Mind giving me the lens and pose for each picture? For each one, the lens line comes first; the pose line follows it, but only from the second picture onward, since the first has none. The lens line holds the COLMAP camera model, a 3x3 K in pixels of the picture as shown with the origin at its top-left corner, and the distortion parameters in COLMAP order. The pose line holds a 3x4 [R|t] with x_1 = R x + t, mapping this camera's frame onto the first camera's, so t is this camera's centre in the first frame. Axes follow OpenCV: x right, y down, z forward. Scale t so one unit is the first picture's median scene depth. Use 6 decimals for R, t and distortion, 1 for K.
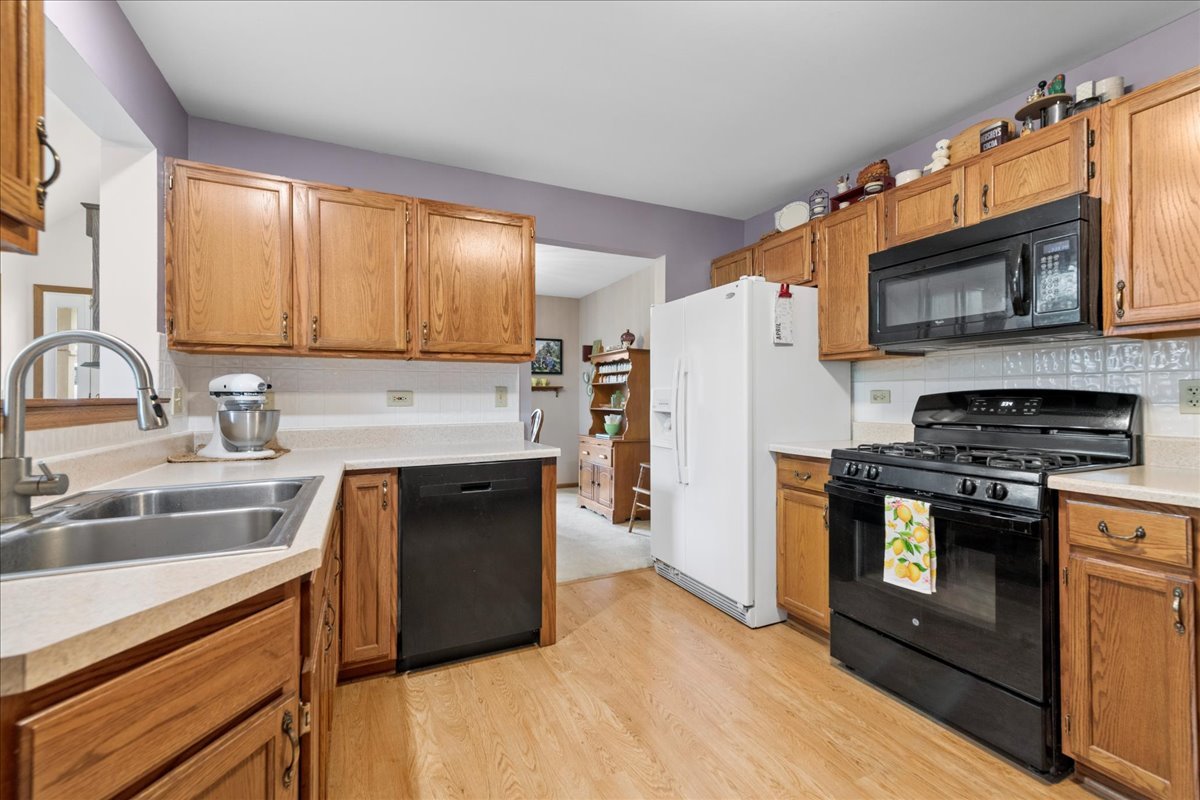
lens RADIAL K [[502.4, 0, 596.4], [0, 502.4, 392.6], [0, 0, 1]] dist [0.001540, 0.000000]
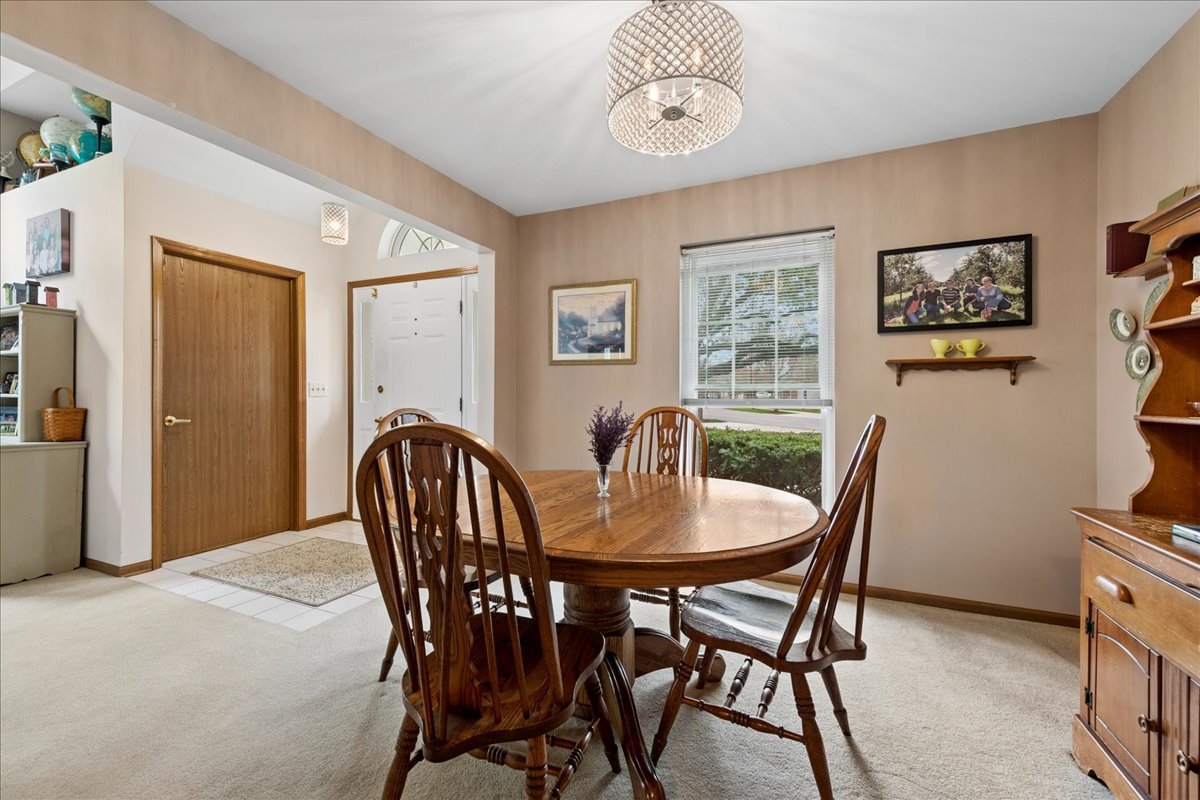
lens RADIAL K [[474.1, 0, 604.8], [0, 474.1, 395.6], [0, 0, 1]] dist [0.001017, -0.000122]
pose [[0.652023, 0.000848, -0.758198, -0.016203], [0.005926, 0.999963, 0.006214, 0.035249], [0.758176, -0.008545, 0.651994, 1.374555]]
